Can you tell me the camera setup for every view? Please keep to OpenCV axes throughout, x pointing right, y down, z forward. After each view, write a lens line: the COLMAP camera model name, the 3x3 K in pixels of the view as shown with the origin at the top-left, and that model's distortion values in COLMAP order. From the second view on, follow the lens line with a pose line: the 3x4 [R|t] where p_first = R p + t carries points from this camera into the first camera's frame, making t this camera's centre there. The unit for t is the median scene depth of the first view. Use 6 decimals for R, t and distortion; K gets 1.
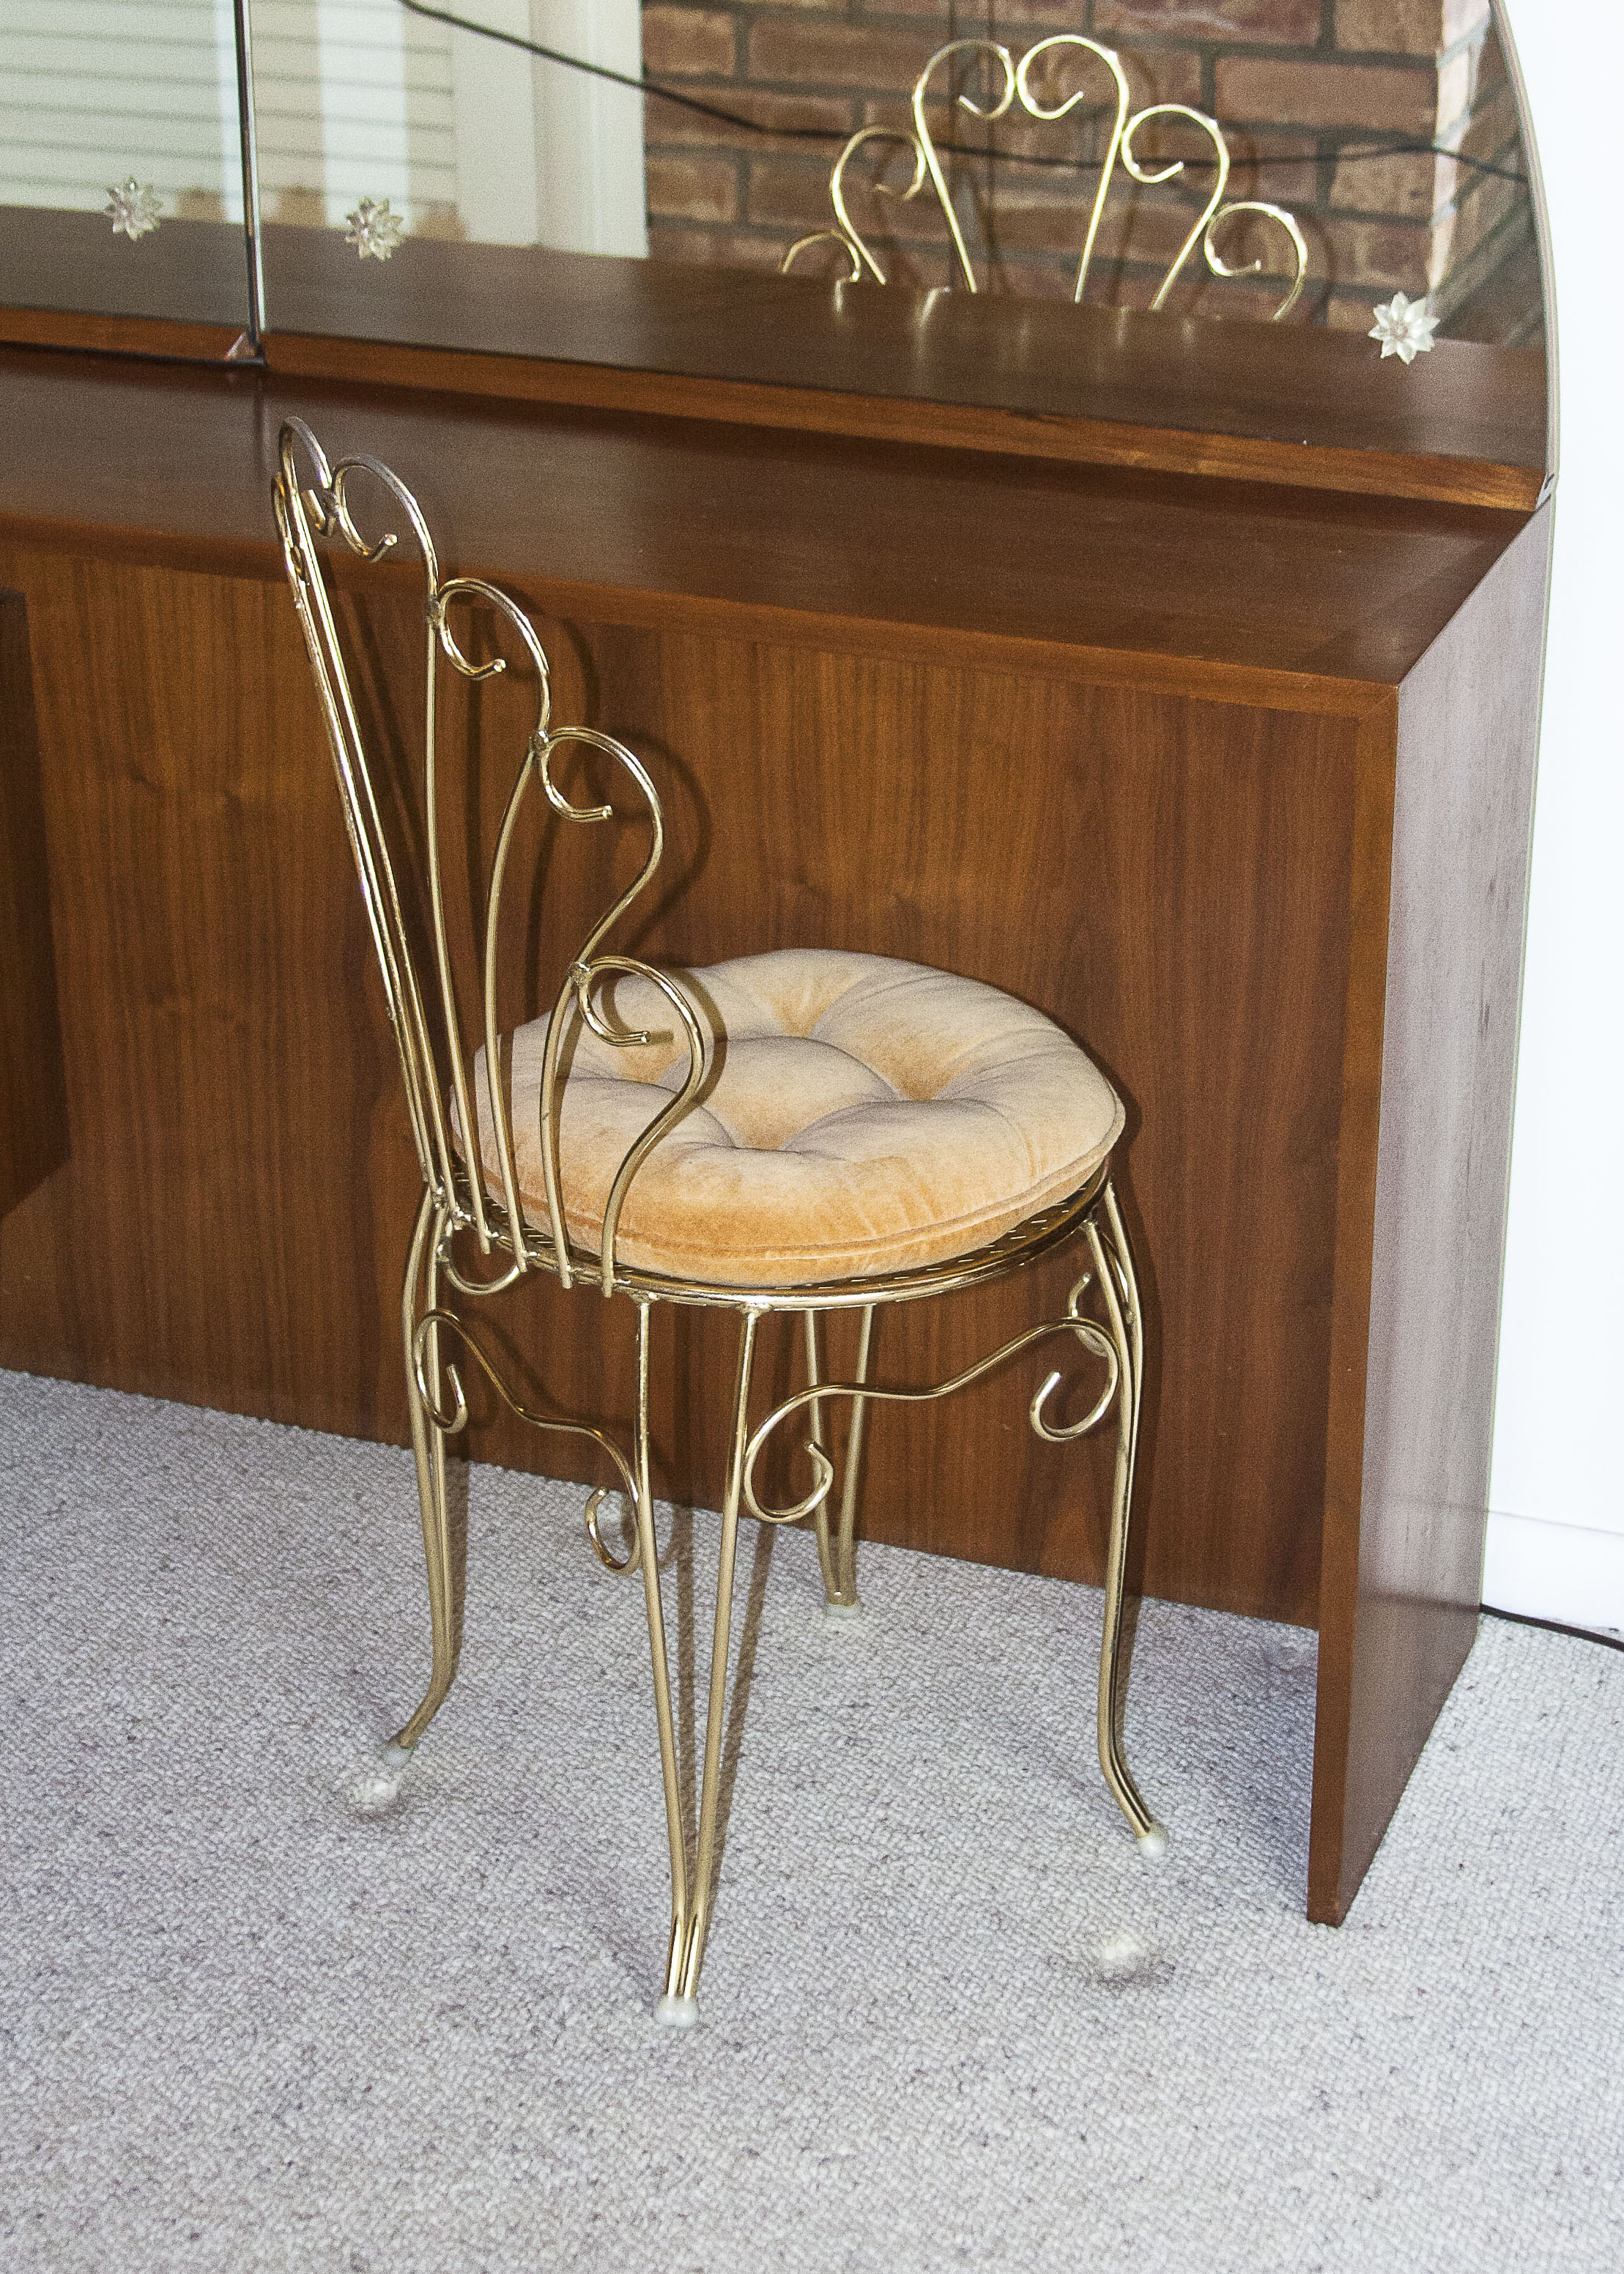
lens RADIAL K [[4533.1, 0, 906.3], [0, 4533.1, 939.4], [0, 0, 1]] dist [-0.082032, 0.000000]
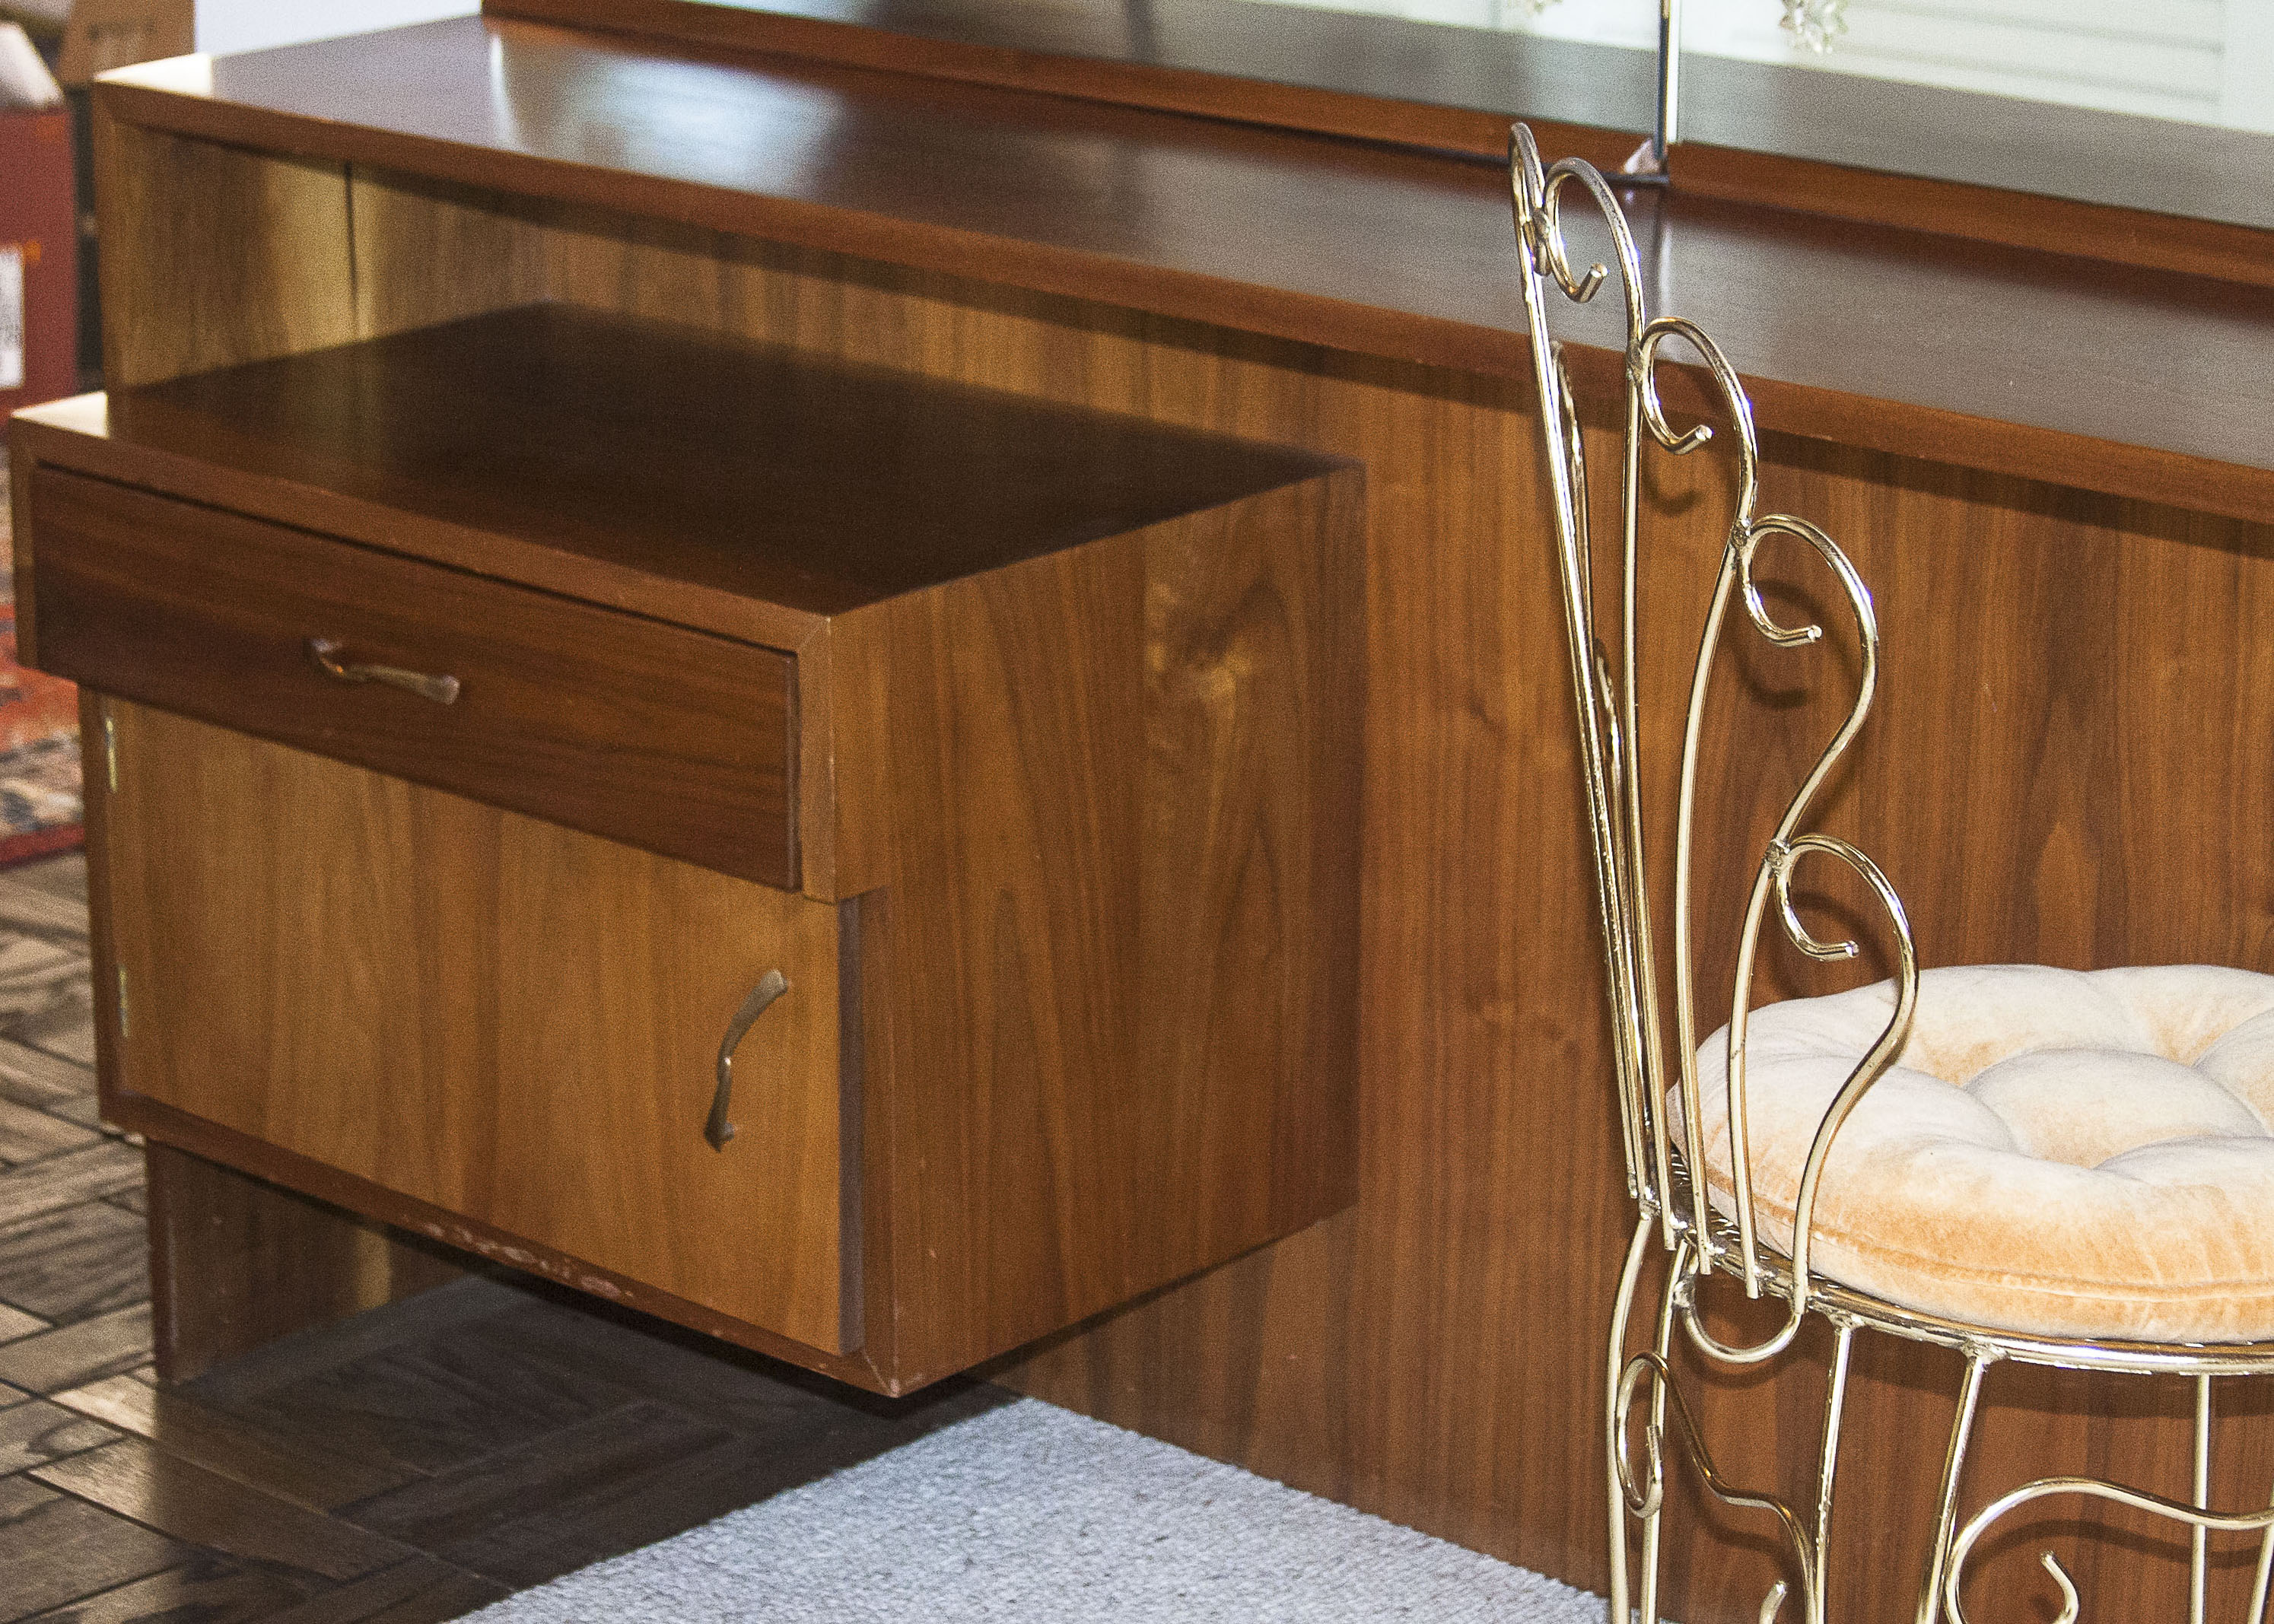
lens RADIAL K [[5932.0, 0, 1043.2], [0, 5932.0, 751.8], [0, 0, 1]] dist [-0.012009, 0.000000]
pose [[0.929545, 0.105284, -0.353357, 0.137223], [-0.145210, 0.985446, -0.088374, 0.080517], [0.338910, 0.133458, 0.931305, 0.017980]]
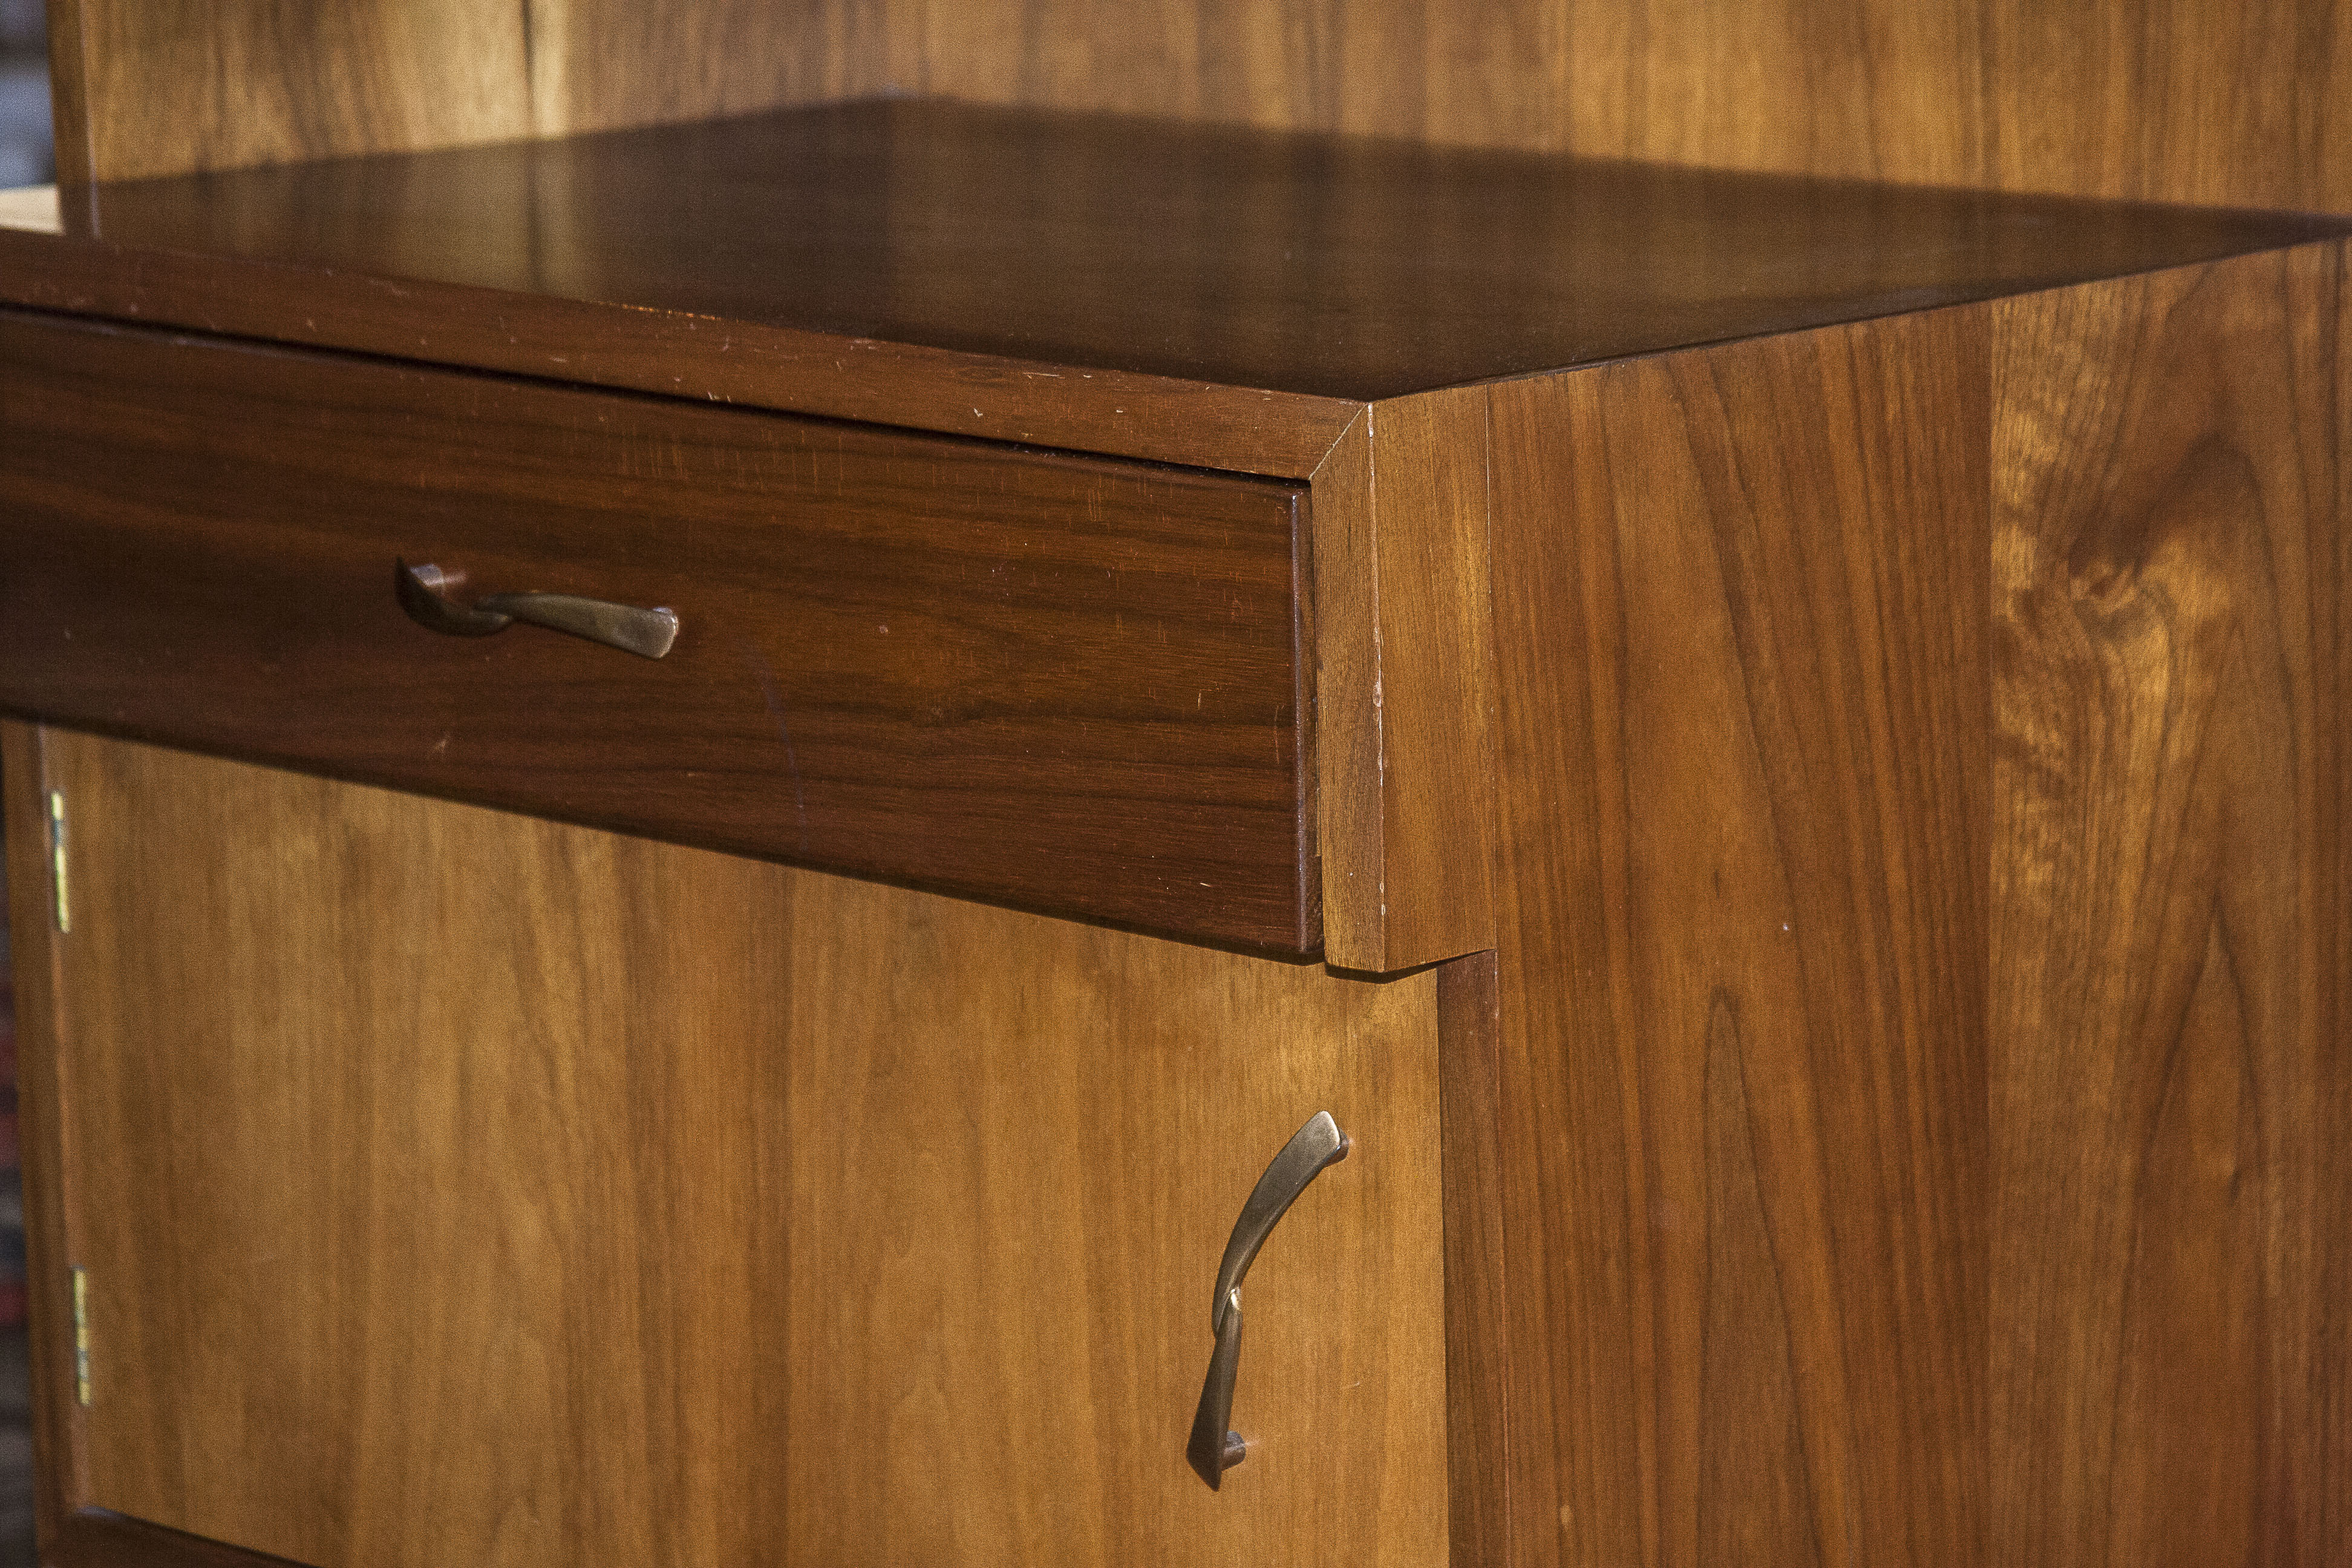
lens RADIAL K [[9007.9, 0, 1196.8], [0, 9007.9, 867.3], [0, 0, 1]] dist [0.445243, 0.000000]
pose [[0.901783, 0.063382, -0.427516, 0.069649], [-0.148995, 0.974140, -0.169860, 0.151547], [0.405694, 0.216875, 0.887906, 0.247960]]
